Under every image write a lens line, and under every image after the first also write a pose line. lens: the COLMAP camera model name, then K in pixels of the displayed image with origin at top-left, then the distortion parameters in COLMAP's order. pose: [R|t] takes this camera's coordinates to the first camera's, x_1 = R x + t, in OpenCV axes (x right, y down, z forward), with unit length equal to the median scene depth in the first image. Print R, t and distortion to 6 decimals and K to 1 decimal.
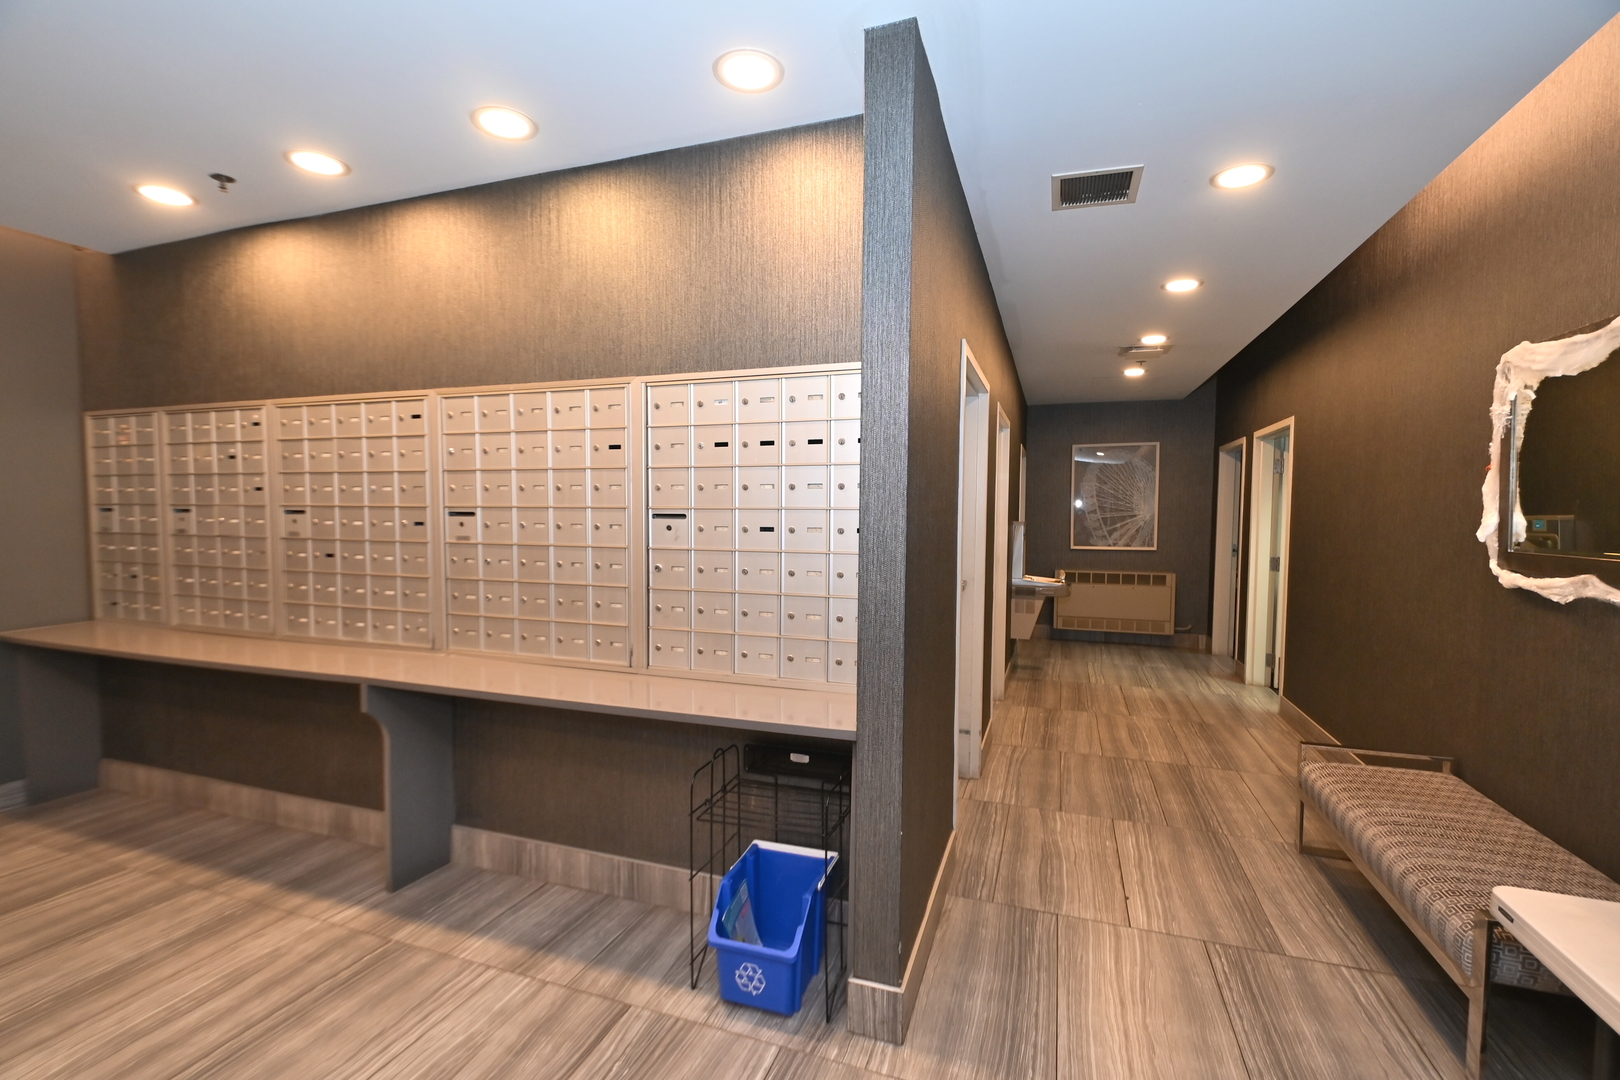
lens RADIAL K [[714.1, 0, 810.0], [0, 714.1, 547.1], [0, 0, 1]] dist [-0.000903, -0.000274]
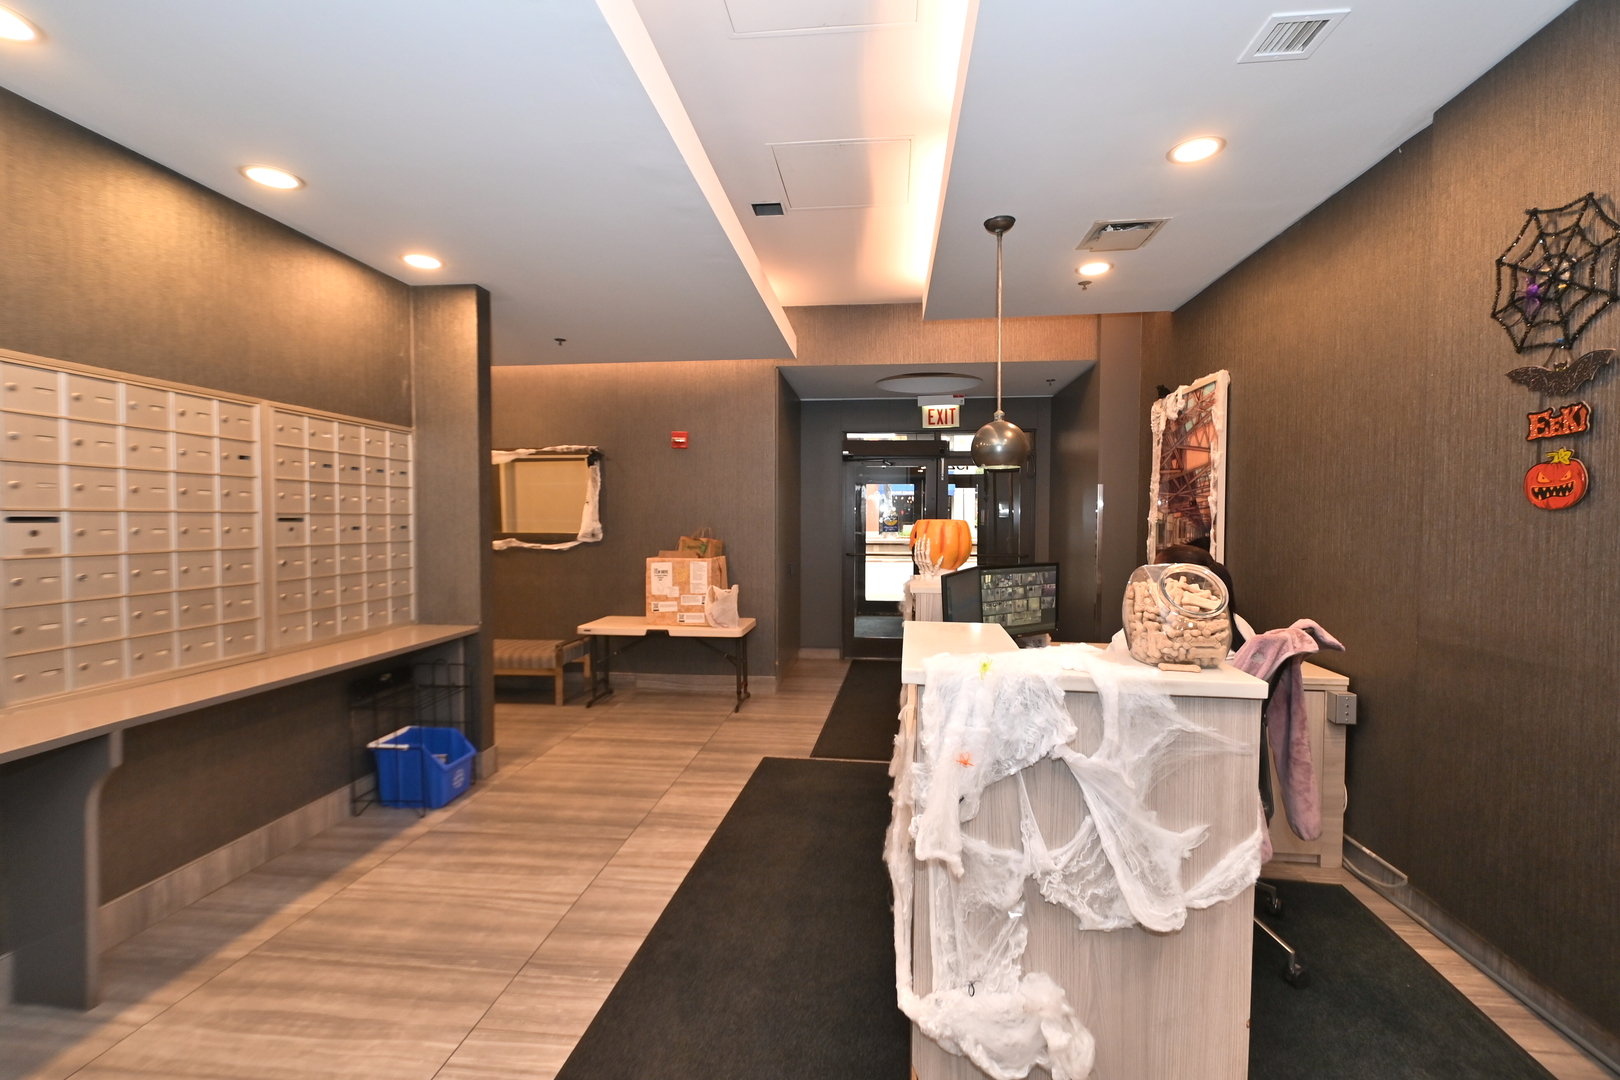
lens RADIAL K [[714.1, 0, 810.0], [0, 714.1, 547.1], [0, 0, 1]] dist [-0.000903, -0.000274]
pose [[-0.224556, -0.045357, 0.973405, -1.649901], [0.045789, 0.997322, 0.057035, -0.026418], [-0.973385, 0.057379, -0.221877, 0.424082]]
